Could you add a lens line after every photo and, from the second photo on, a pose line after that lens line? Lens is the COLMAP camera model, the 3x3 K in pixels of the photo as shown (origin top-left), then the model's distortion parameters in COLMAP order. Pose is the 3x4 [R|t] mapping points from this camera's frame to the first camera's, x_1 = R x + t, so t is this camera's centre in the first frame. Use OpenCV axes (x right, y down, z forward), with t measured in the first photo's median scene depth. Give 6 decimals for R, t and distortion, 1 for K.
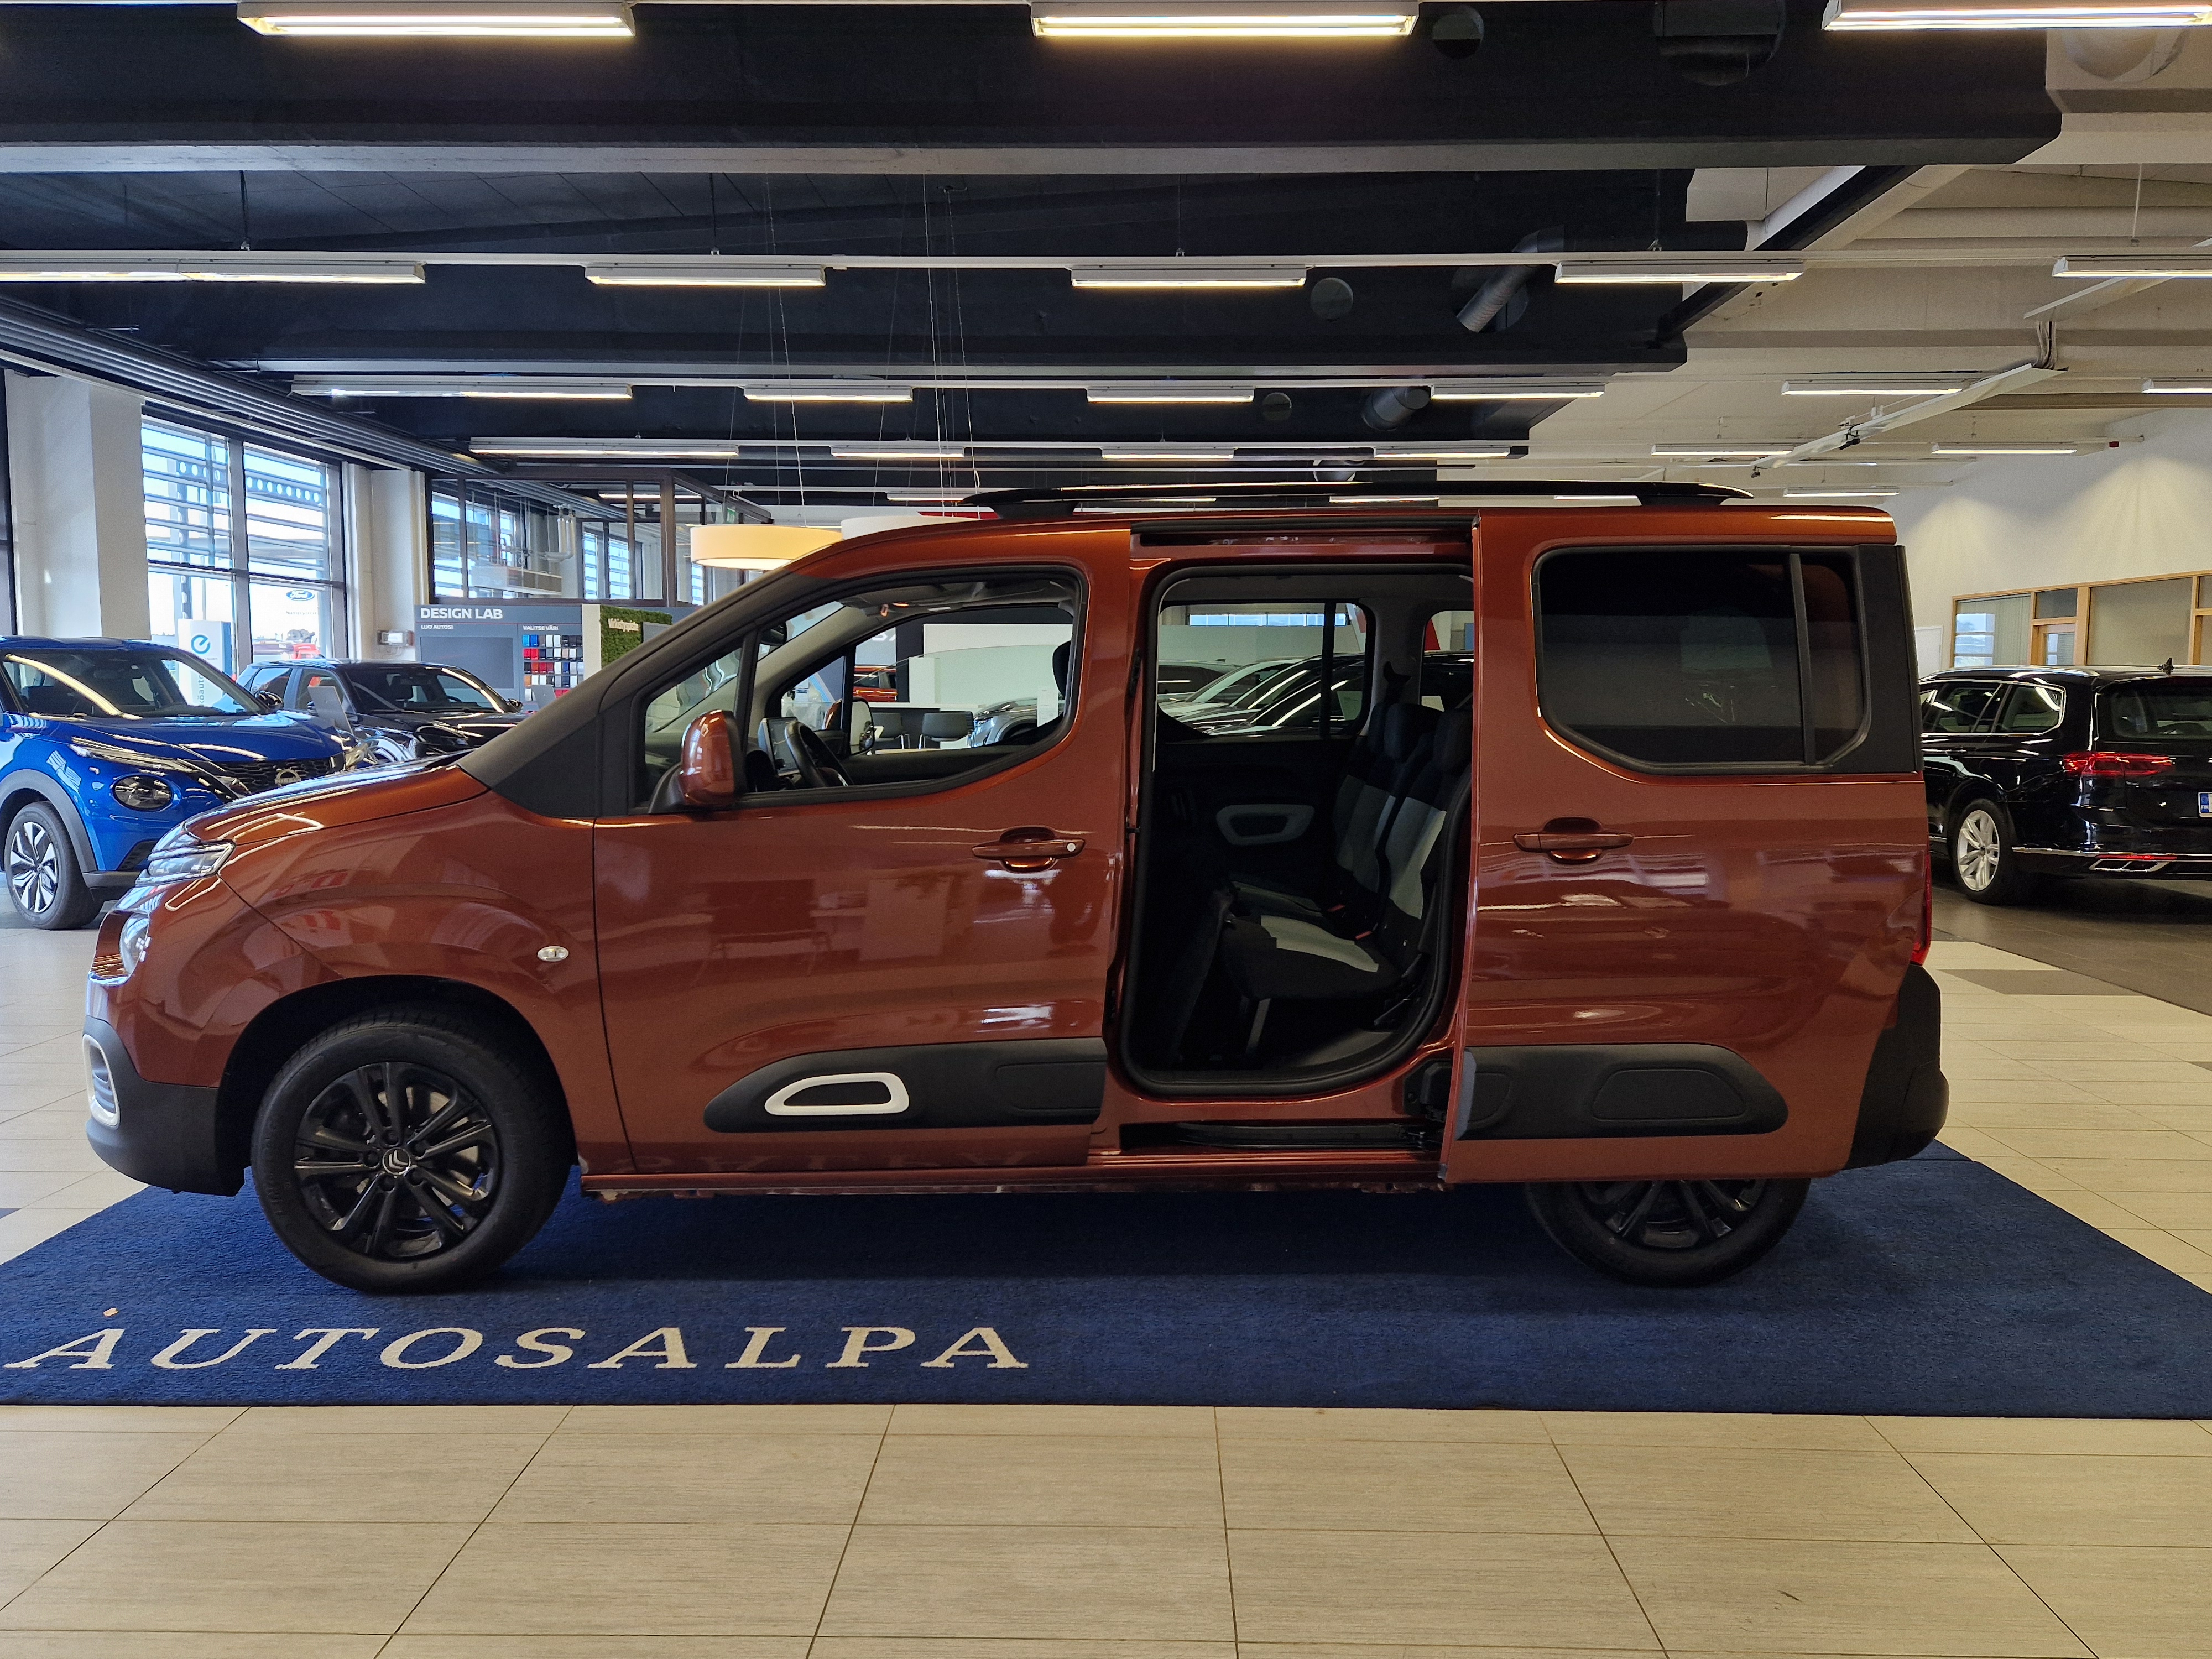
lens RADIAL K [[1640.1, 0, 1122.1], [0, 1640.1, 835.7], [0, 0, 1]] dist [0.053432, -0.010003]
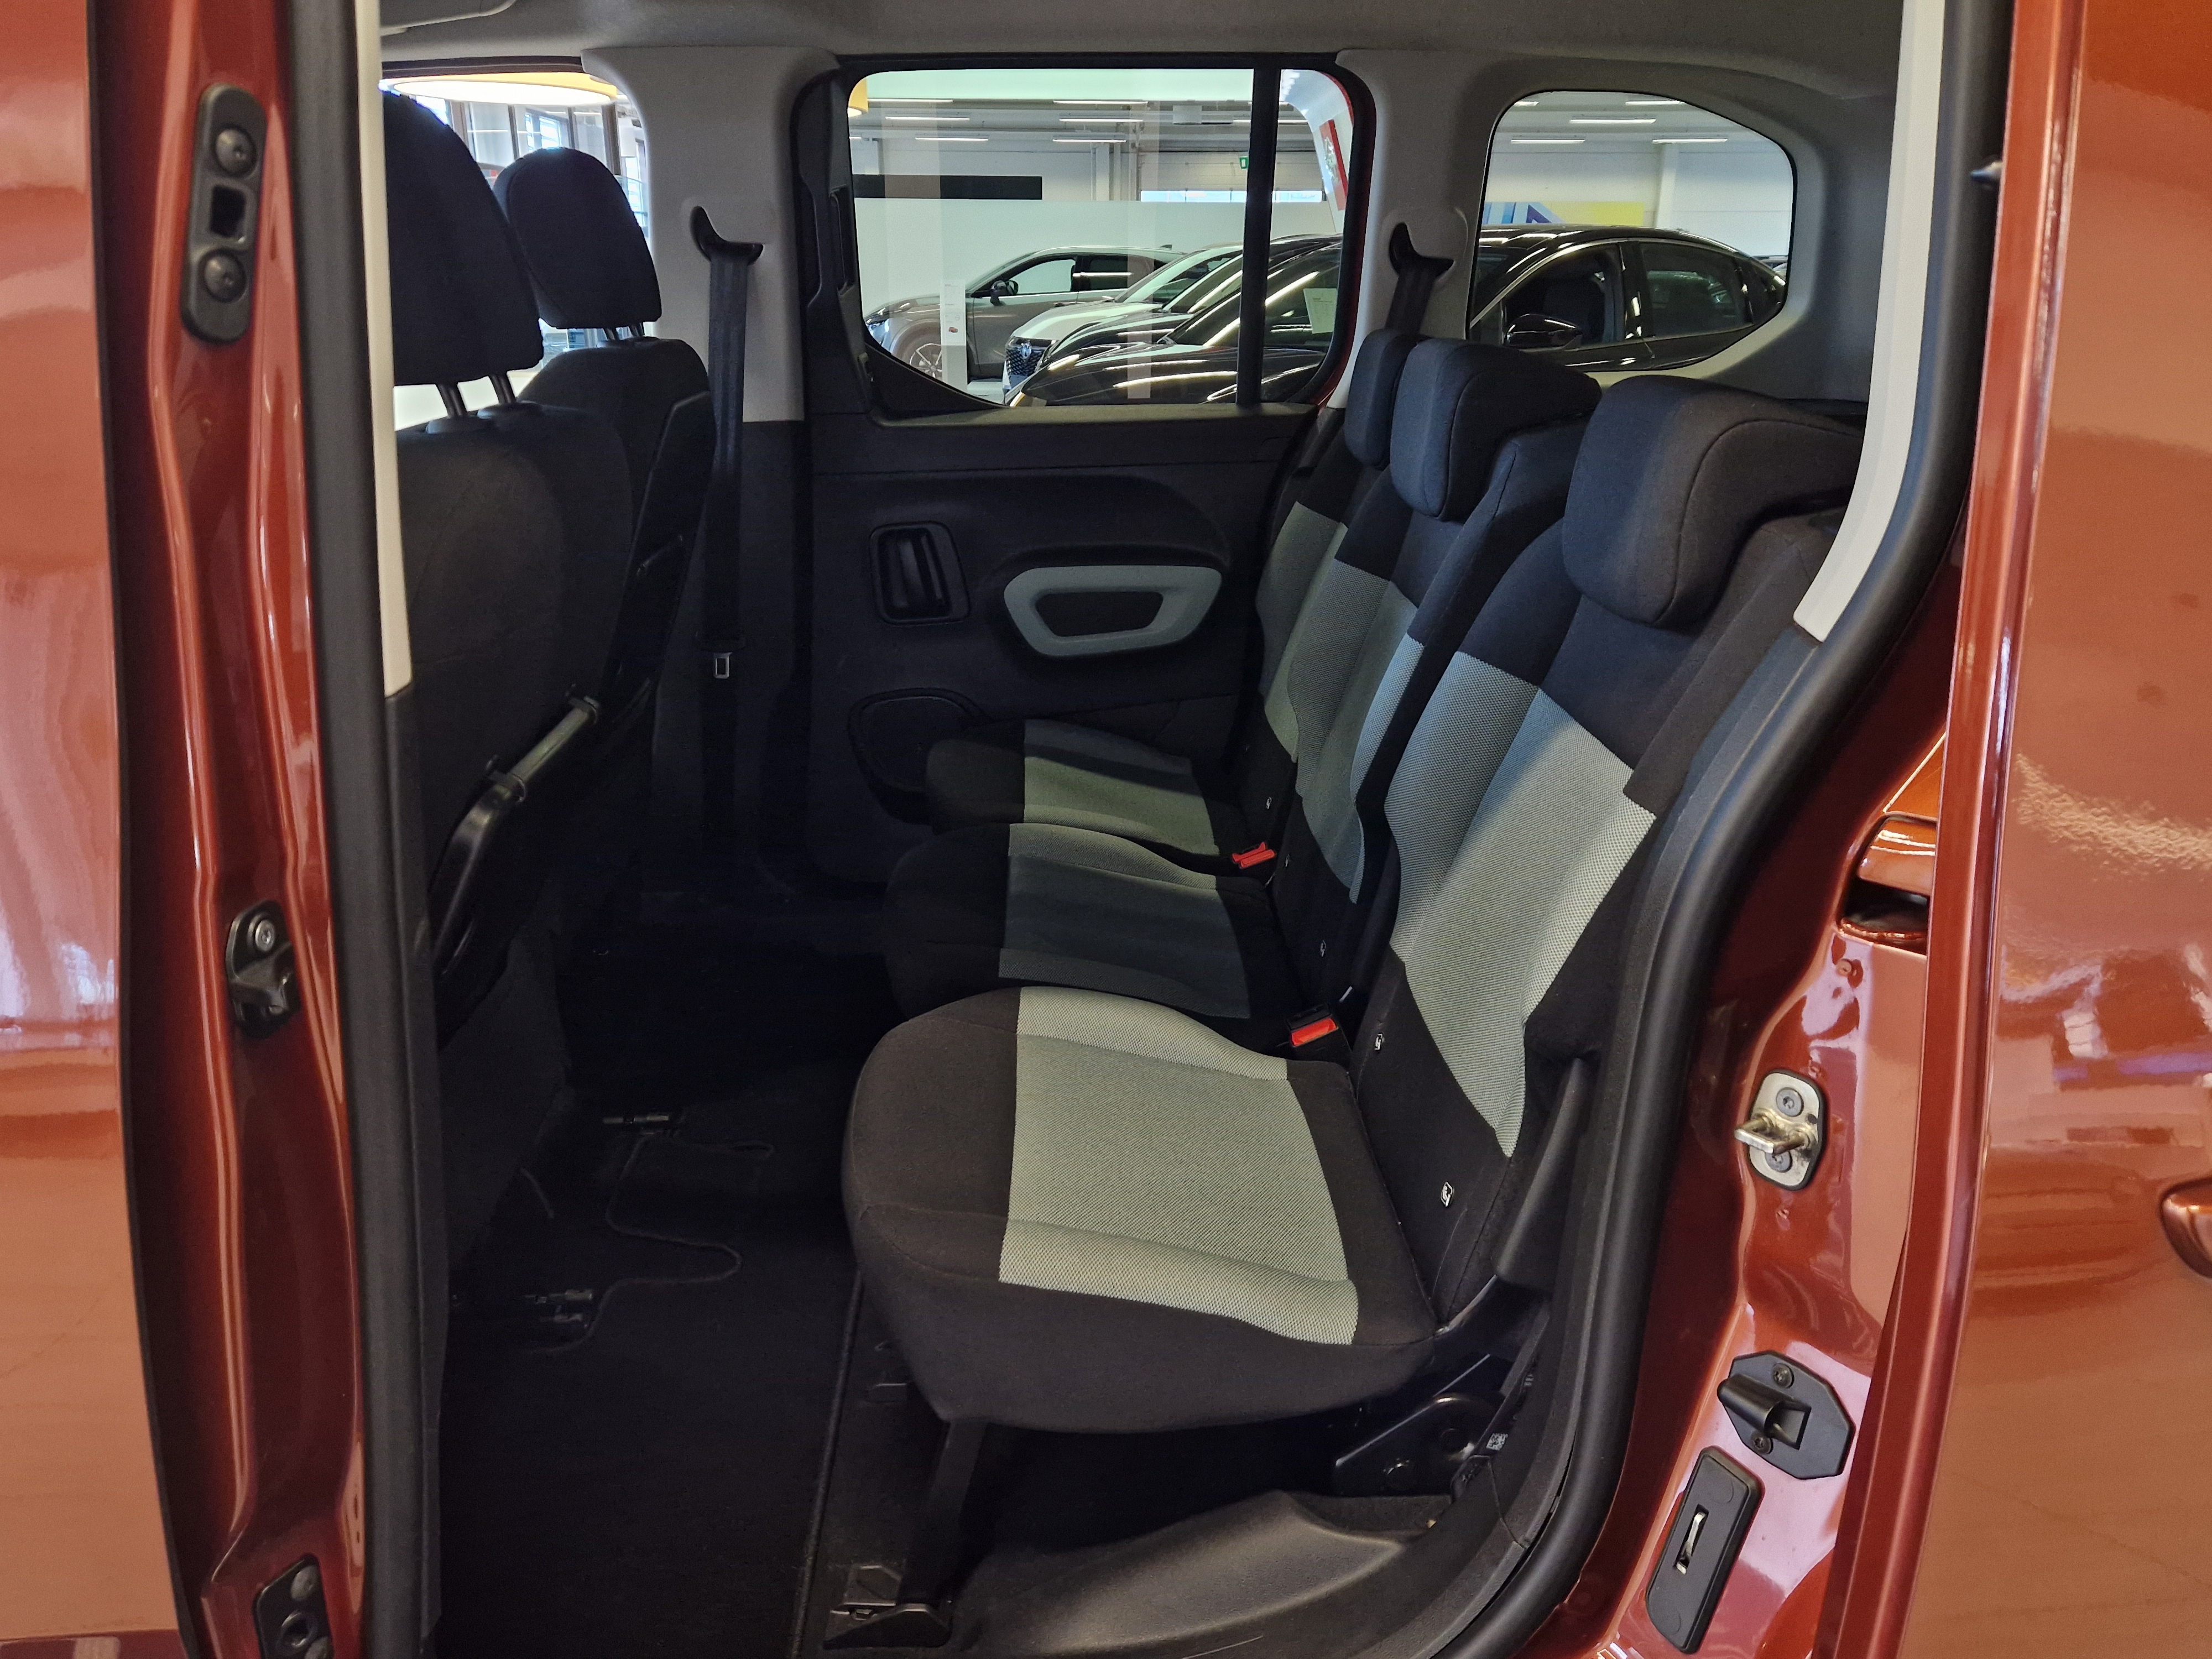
lens RADIAL K [[1640.1, 0, 1118.5], [0, 1640.1, 842.0], [0, 0, 1]] dist [0.053432, -0.010003]
pose [[0.999819, -0.004110, 0.018556, 0.080202], [-0.000375, 0.971884, 0.235459, -0.051237], [-0.019002, -0.235423, 0.971707, 0.544787]]
